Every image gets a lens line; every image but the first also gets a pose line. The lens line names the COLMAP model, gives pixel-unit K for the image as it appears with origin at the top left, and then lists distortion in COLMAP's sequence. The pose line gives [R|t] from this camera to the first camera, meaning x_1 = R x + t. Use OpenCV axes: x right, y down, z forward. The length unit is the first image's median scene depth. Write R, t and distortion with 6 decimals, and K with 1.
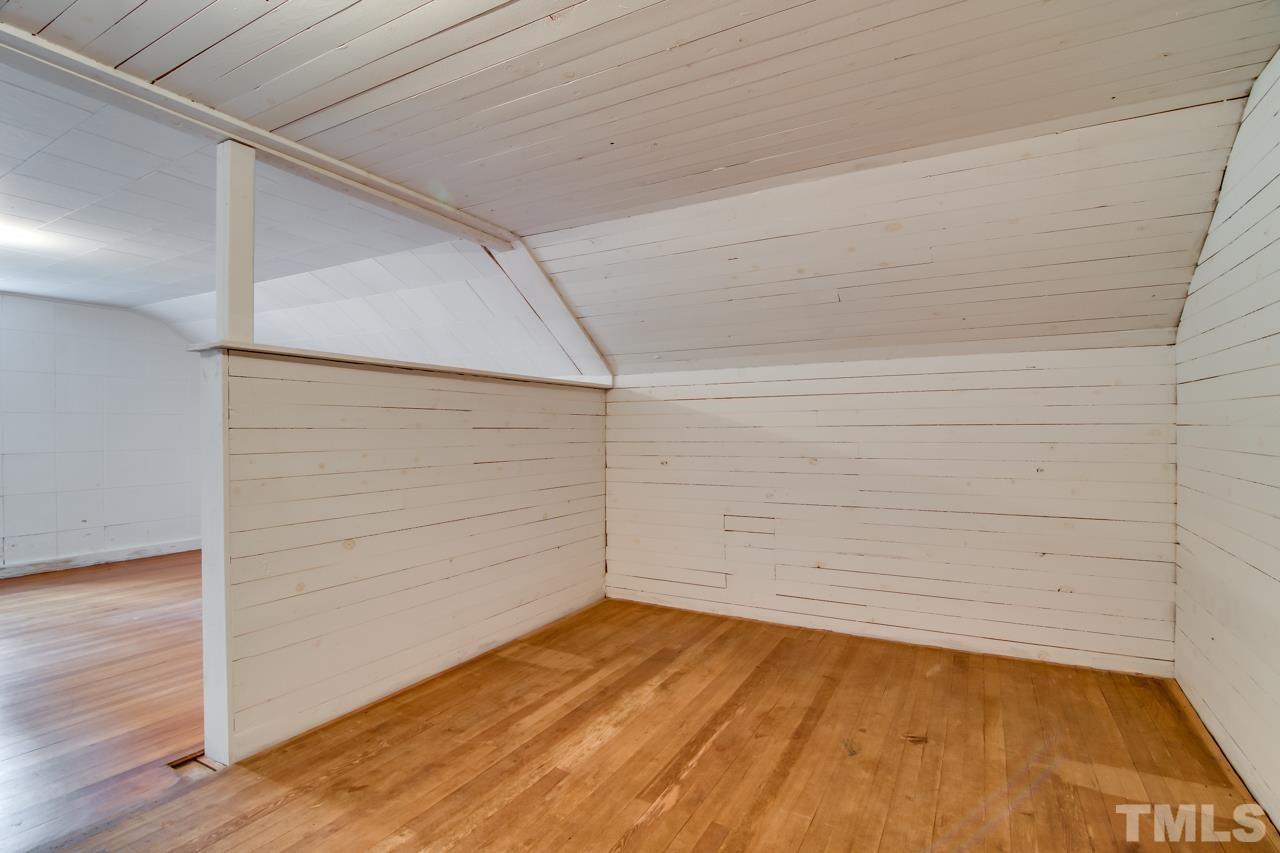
lens RADIAL K [[620.5, 0, 641.2], [0, 620.5, 424.3], [0, 0, 1]] dist [-0.025710, -0.001865]
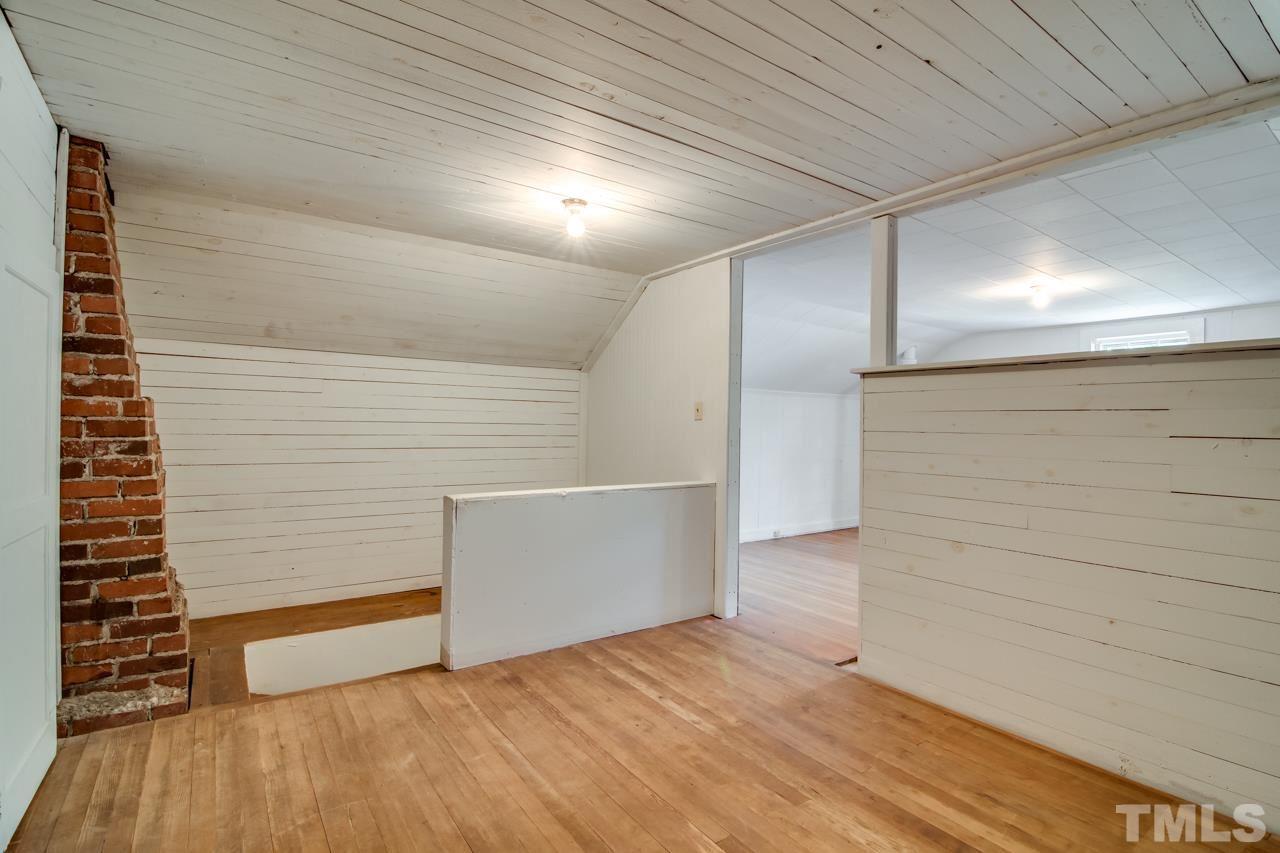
lens RADIAL K [[620.5, 0, 641.4], [0, 620.5, 425.8], [0, 0, 1]] dist [-0.025710, -0.001865]
pose [[-0.448832, -0.004397, -0.893605, 0.757873], [-0.008137, 0.999967, -0.000833, -0.000171], [0.893579, 0.006897, -0.448853, 1.118927]]
